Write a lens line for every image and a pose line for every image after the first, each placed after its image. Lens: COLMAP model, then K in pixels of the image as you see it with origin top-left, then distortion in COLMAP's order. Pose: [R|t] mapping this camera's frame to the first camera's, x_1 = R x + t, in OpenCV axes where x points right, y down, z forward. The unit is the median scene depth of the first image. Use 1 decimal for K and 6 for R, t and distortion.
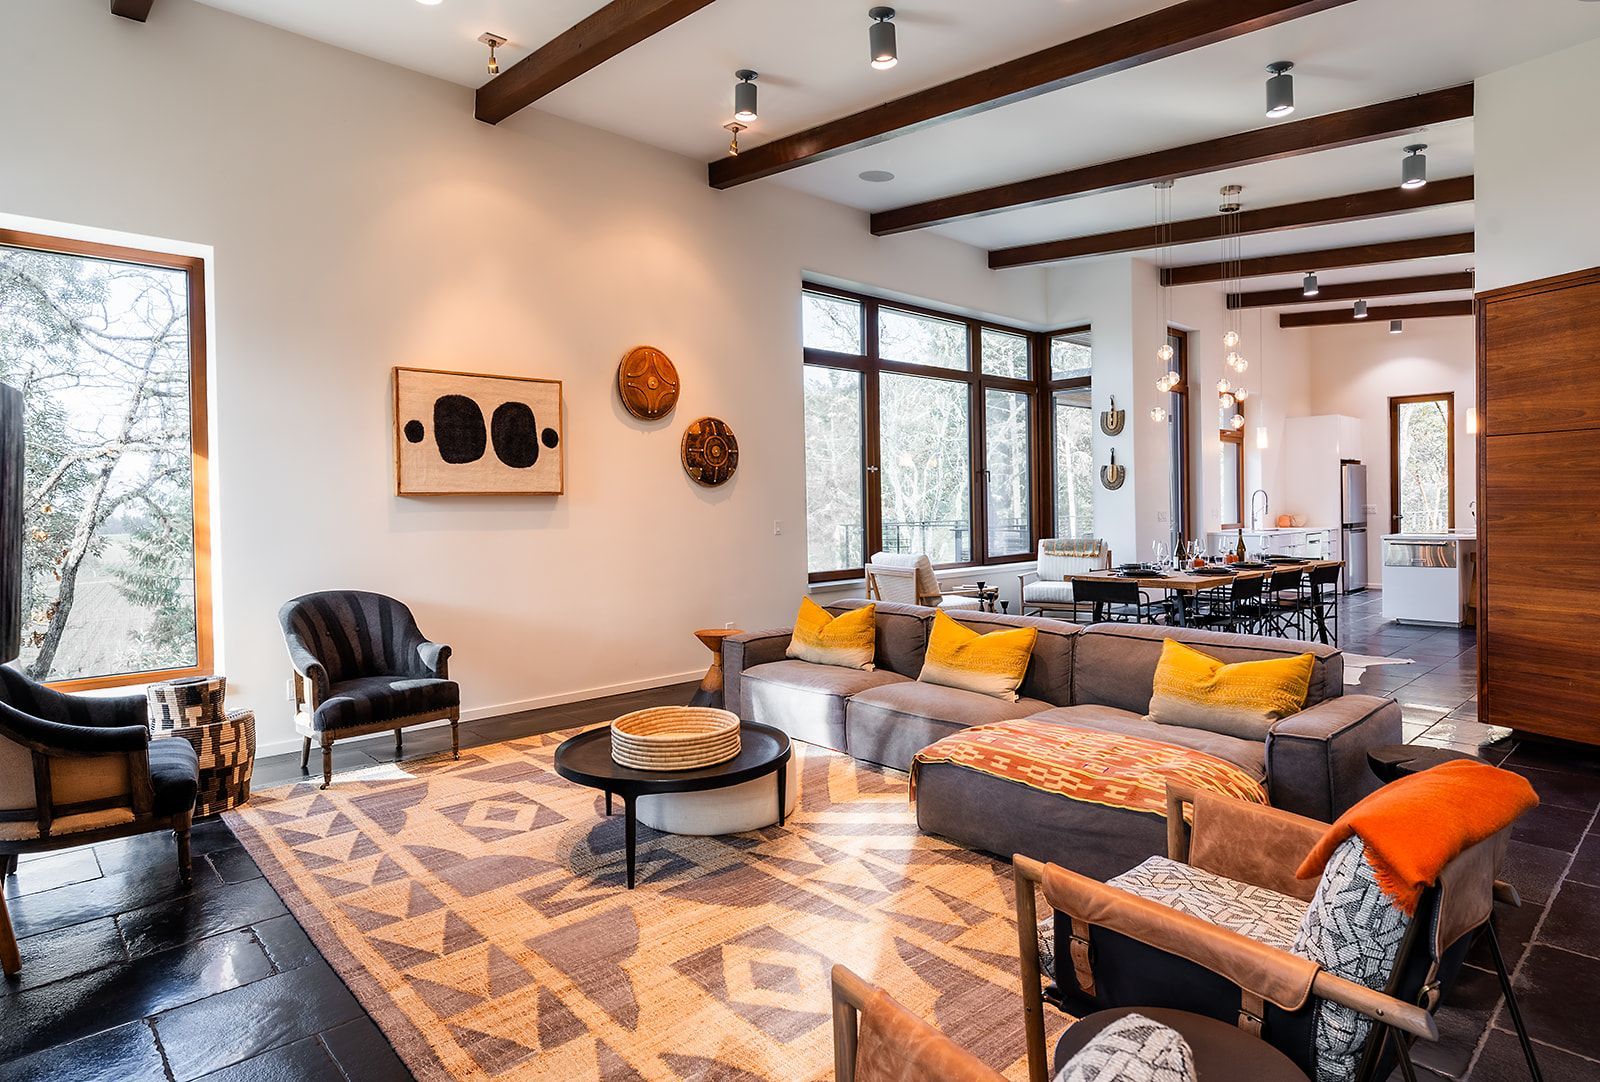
lens RADIAL K [[860.1, 0, 800.2], [0, 860.1, 522.4], [0, 0, 1]] dist [0.000919, 0.000393]
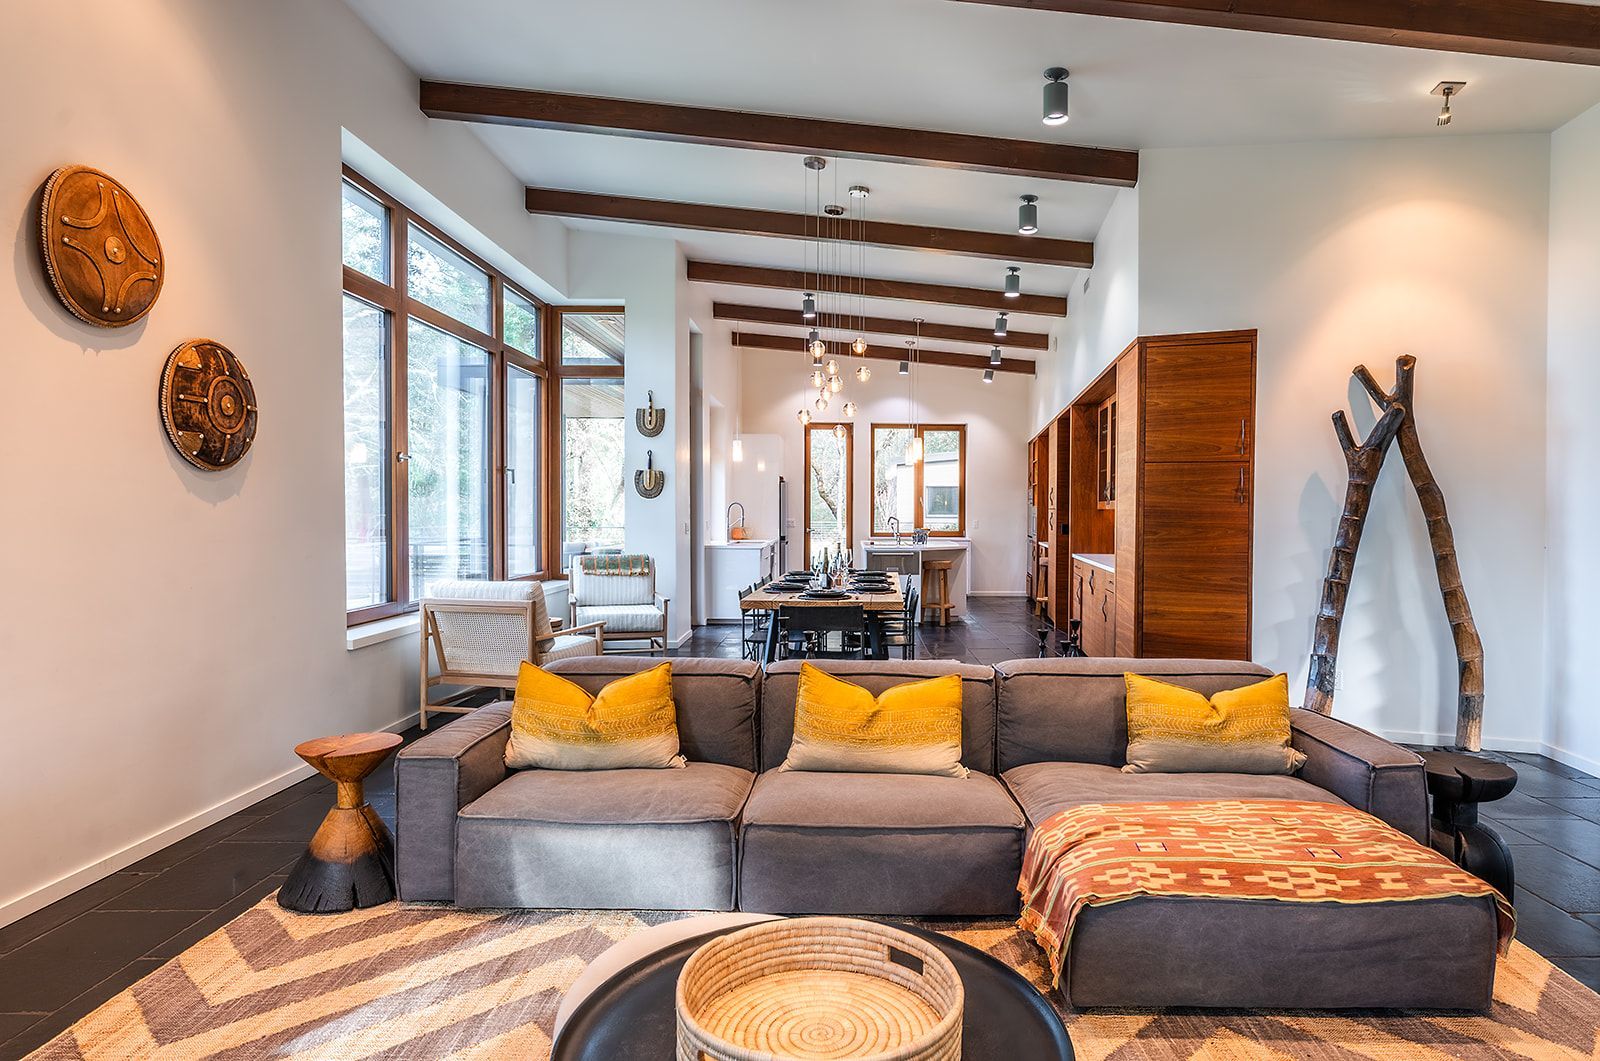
lens RADIAL K [[885.9, 0, 800.0], [0, 885.9, 530.5], [0, 0, 1]] dist [-0.001991, 0.000880]
pose [[0.682308, 0.003907, 0.731054, -0.273384], [-0.002232, 0.999992, -0.003262, -0.003072], [-0.731061, 0.000594, 0.682312, 0.377944]]
